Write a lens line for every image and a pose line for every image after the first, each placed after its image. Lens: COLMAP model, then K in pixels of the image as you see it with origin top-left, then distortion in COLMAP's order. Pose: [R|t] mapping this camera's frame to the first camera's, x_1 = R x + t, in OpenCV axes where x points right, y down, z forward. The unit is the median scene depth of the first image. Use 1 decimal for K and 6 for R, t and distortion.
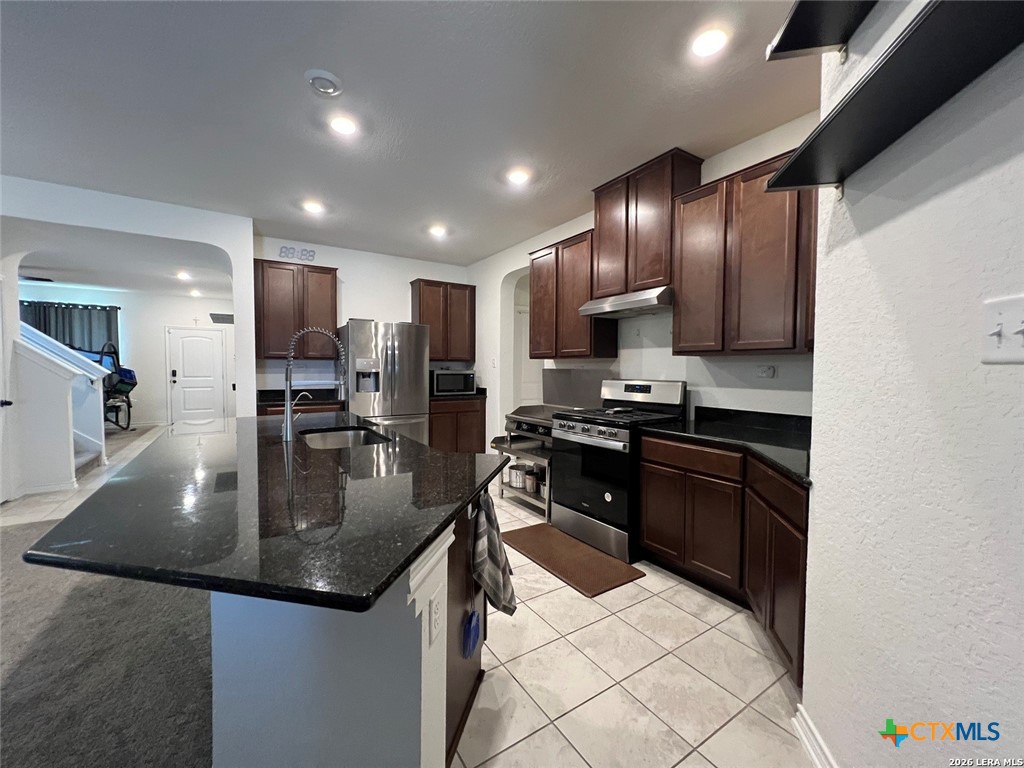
lens RADIAL K [[410.8, 0, 512.3], [0, 410.8, 382.6], [0, 0, 1]] dist [-0.000192, -0.000440]
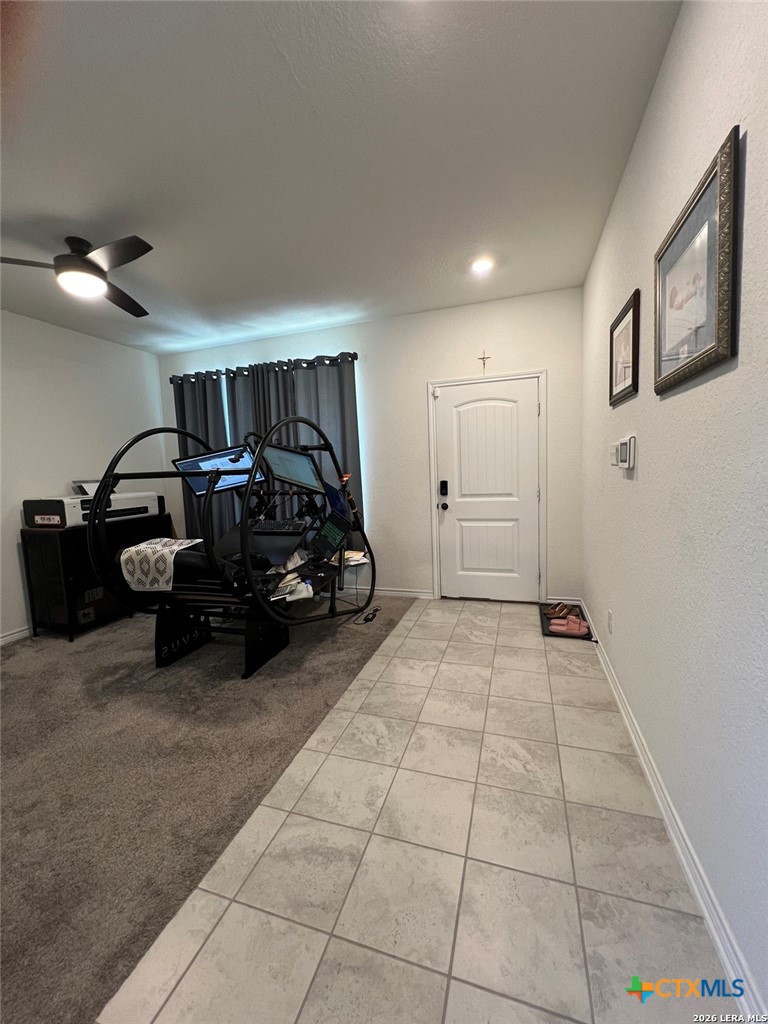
lens RADIAL K [[410.8, 0, 385.9], [0, 410.8, 507.5], [0, 0, 1]] dist [-0.000192, -0.000440]
pose [[0.630066, 0.040830, -0.775467, -1.165764], [0.013340, 0.997900, 0.063380, -0.069688], [0.776427, -0.050279, 0.628198, 1.512387]]
